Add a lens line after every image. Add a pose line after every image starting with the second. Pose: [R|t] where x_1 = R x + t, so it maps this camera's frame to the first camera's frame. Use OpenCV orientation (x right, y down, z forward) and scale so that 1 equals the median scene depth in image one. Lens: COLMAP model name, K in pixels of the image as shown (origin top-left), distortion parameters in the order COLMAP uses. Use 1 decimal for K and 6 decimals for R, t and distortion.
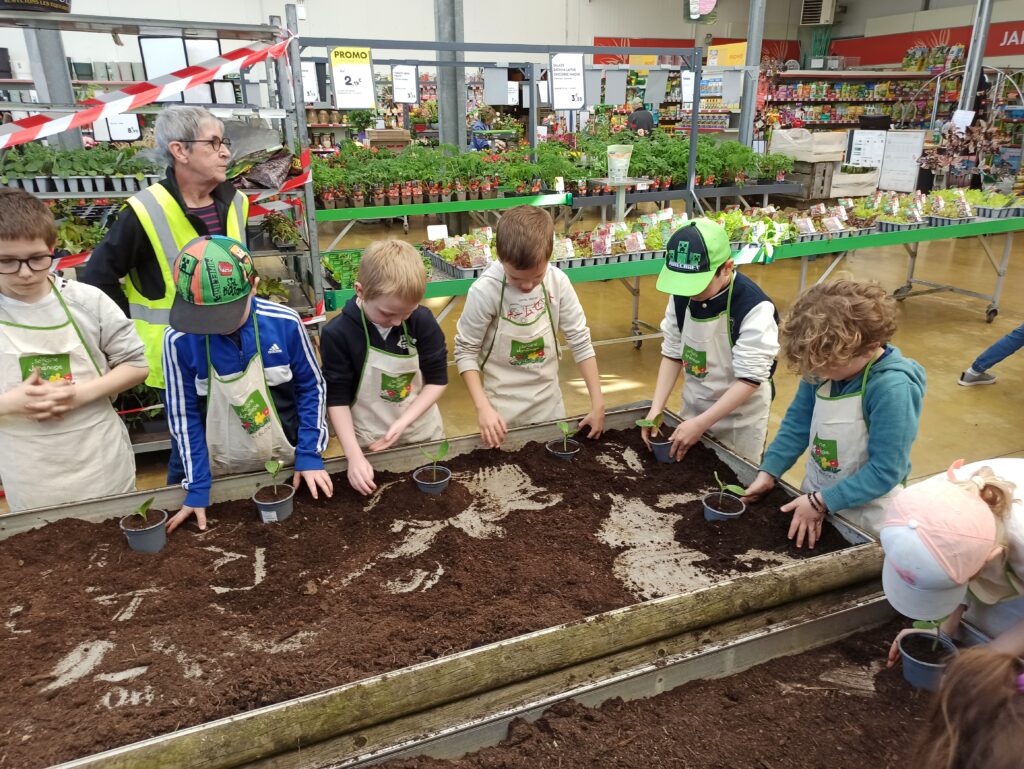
lens RADIAL K [[739.9, 0, 512.6], [0, 739.9, 385.3], [0, 0, 1]] dist [0.005762, 0.004001]
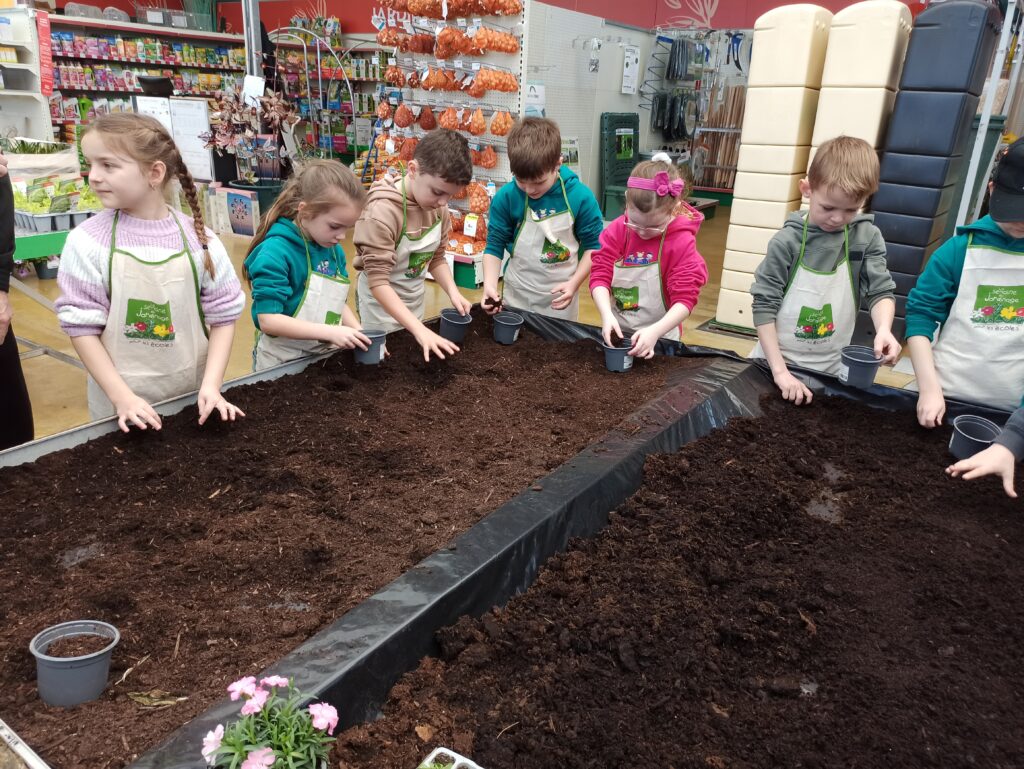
lens RADIAL K [[739.9, 0, 511.8], [0, 739.9, 385.0], [0, 0, 1]] dist [0.005762, 0.004001]
pose [[0.830850, -0.157327, 0.533794, 0.253278], [0.147529, 0.987155, 0.061318, -0.038136], [-0.536584, 0.027804, 0.843389, 0.139057]]
